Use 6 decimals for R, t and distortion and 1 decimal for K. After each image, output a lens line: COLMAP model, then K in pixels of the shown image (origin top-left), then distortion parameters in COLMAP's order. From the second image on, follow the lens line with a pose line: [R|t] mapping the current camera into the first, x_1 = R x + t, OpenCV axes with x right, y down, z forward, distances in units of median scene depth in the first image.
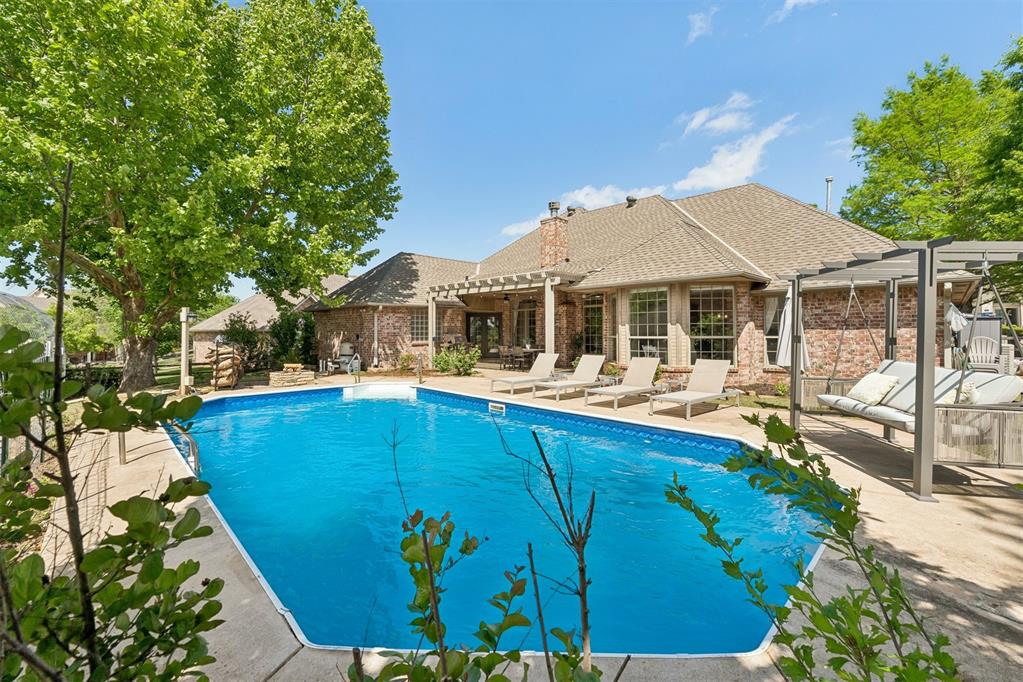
lens RADIAL K [[431.9, 0, 509.9], [0, 431.9, 334.4], [0, 0, 1]] dist [-0.007615, 0.001496]
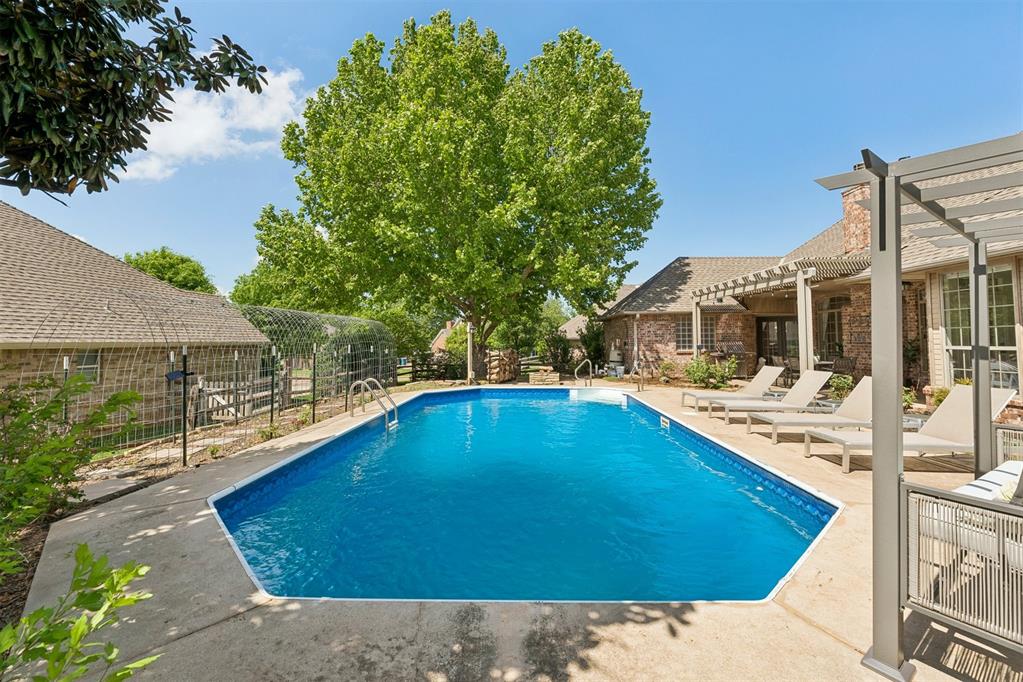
lens RADIAL K [[431.9, 0, 509.6], [0, 431.9, 334.4], [0, 0, 1]] dist [-0.007615, 0.001496]
pose [[0.693410, -0.009375, -0.720483, 0.224799], [-0.002851, 0.999872, -0.015754, -0.000987], [0.720538, 0.012979, 0.693294, 0.070985]]
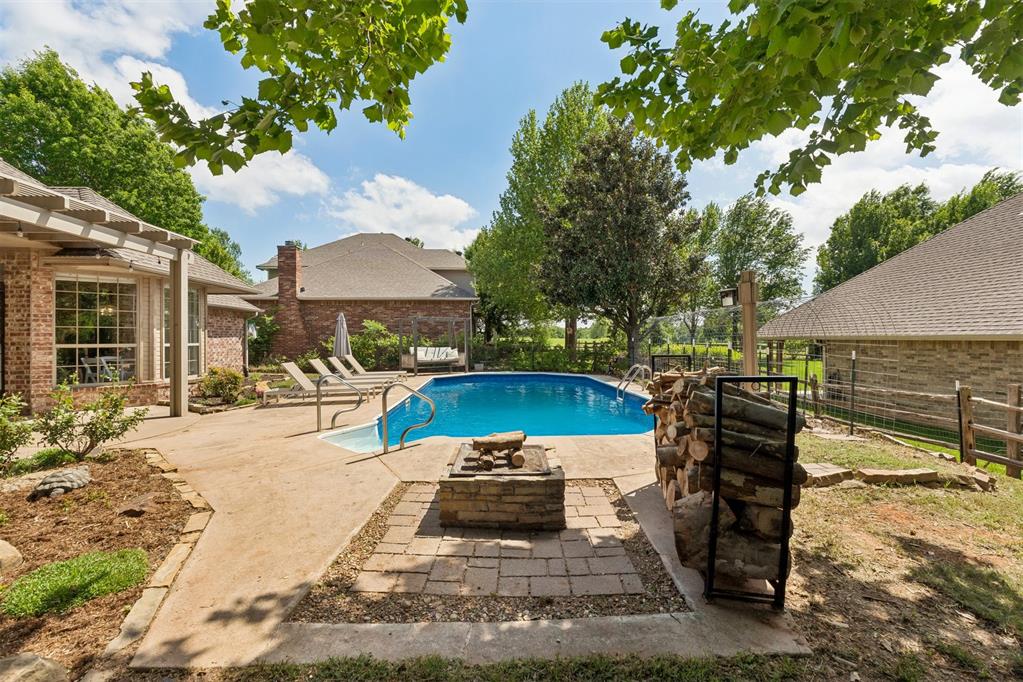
lens RADIAL K [[431.9, 0, 516.3], [0, 431.9, 333.7], [0, 0, 1]] dist [-0.007615, 0.001496]
pose [[-0.774048, 0.014514, 0.632961, -0.538569], [0.010862, 0.999894, -0.009645, 0.000071], [-0.633034, -0.000591, -0.774124, 0.947189]]
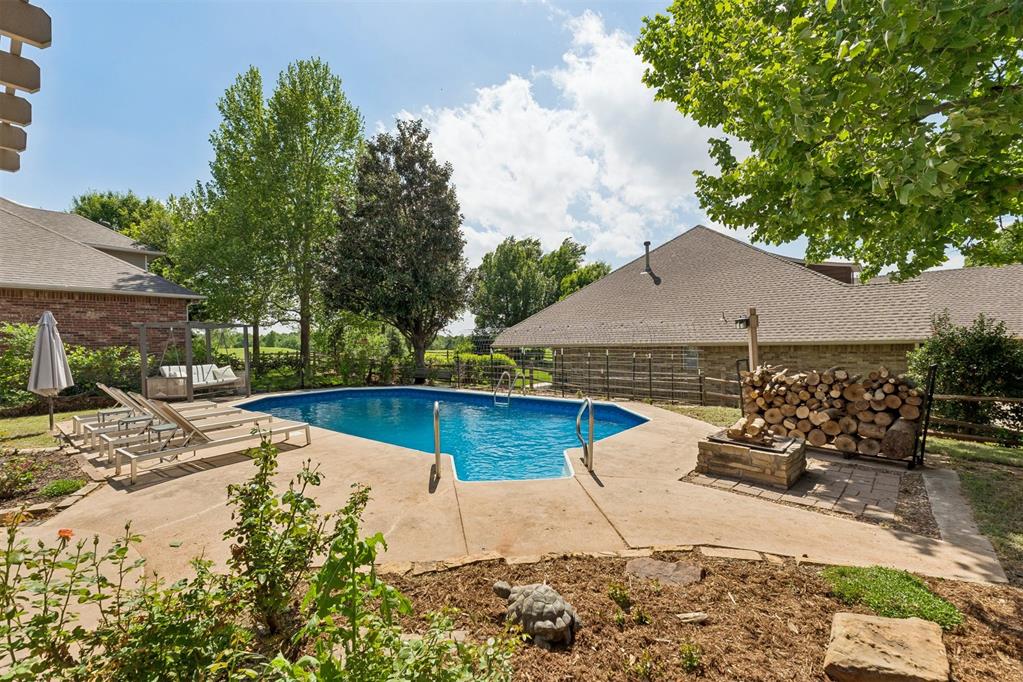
lens RADIAL K [[431.9, 0, 514.2], [0, 431.9, 346.4], [0, 0, 1]] dist [-0.007615, 0.001496]
pose [[-0.989846, 0.020494, -0.140656, -0.162712], [0.018481, 0.999708, 0.015599, -0.012375], [0.140934, 0.012841, -0.989936, 1.063900]]
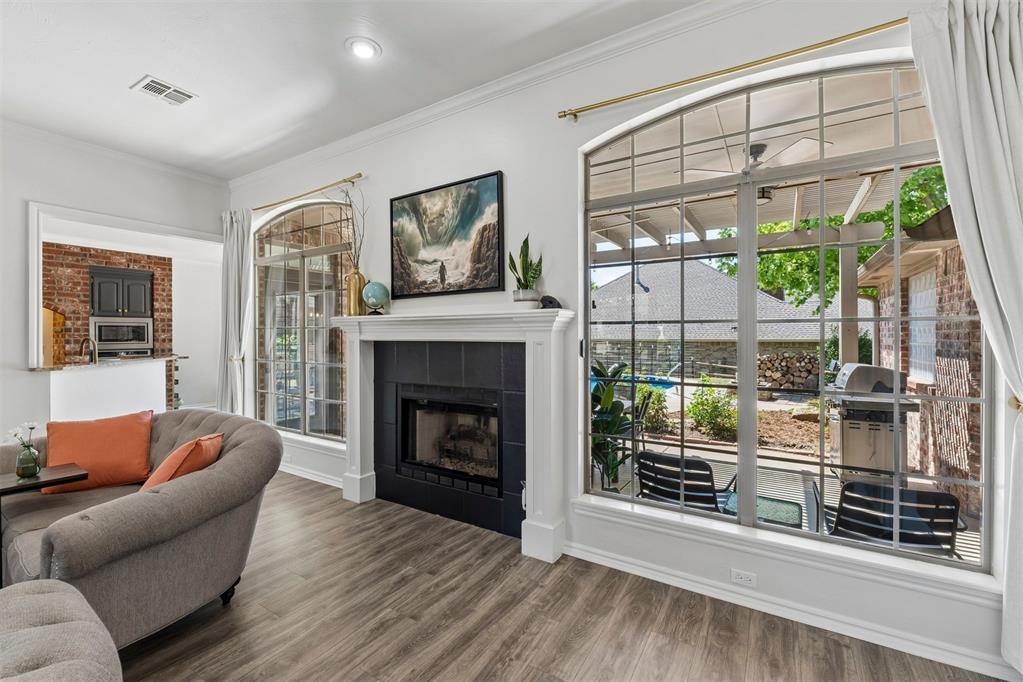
lens RADIAL K [[431.9, 0, 508.3], [0, 431.9, 339.1], [0, 0, 1]] dist [-0.007615, 0.001496]
pose [[-0.969400, 0.006094, -0.245410, 0.165840], [0.002944, 0.999909, 0.013198, -0.017382], [0.245468, 0.012072, -0.969330, 1.351528]]
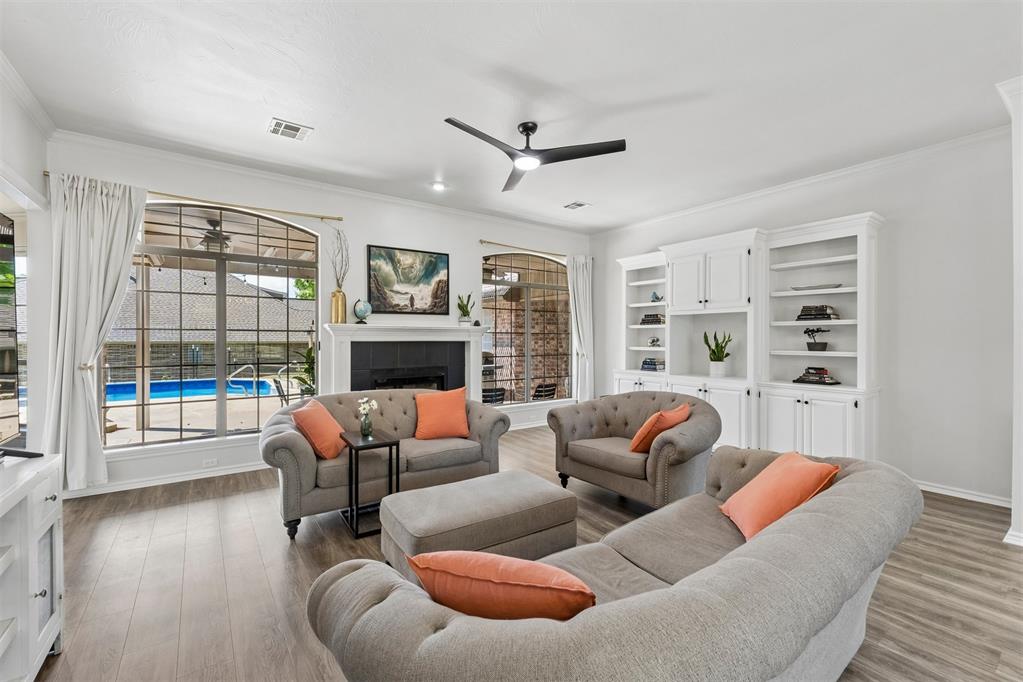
lens RADIAL K [[431.9, 0, 518.1], [0, 431.9, 343.0], [0, 0, 1]] dist [-0.007615, 0.001496]
pose [[-0.133583, 0.014336, -0.990934, 0.477348], [-0.007042, 0.999856, 0.015414, -0.018324], [0.991013, 0.009037, -0.133463, 1.277090]]
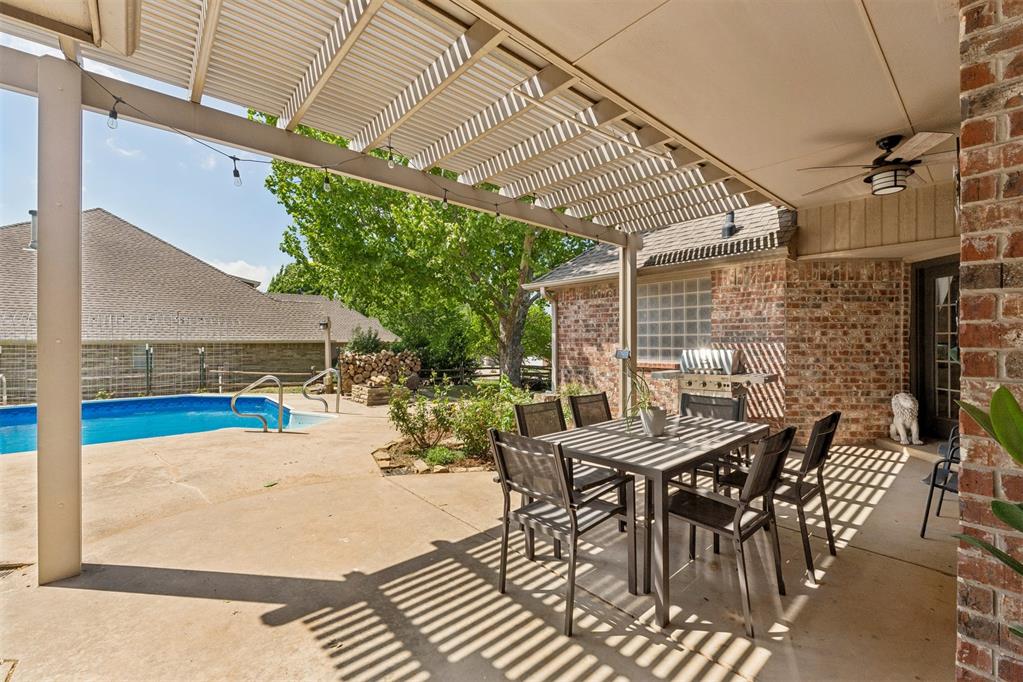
lens RADIAL K [[431.9, 0, 505.4], [0, 431.9, 344.8], [0, 0, 1]] dist [-0.007615, 0.001496]
pose [[-0.046293, 0.006065, -0.998909, 0.223406], [-0.009127, 0.999937, 0.006494, -0.000178], [0.998886, 0.009418, -0.046235, 0.980430]]
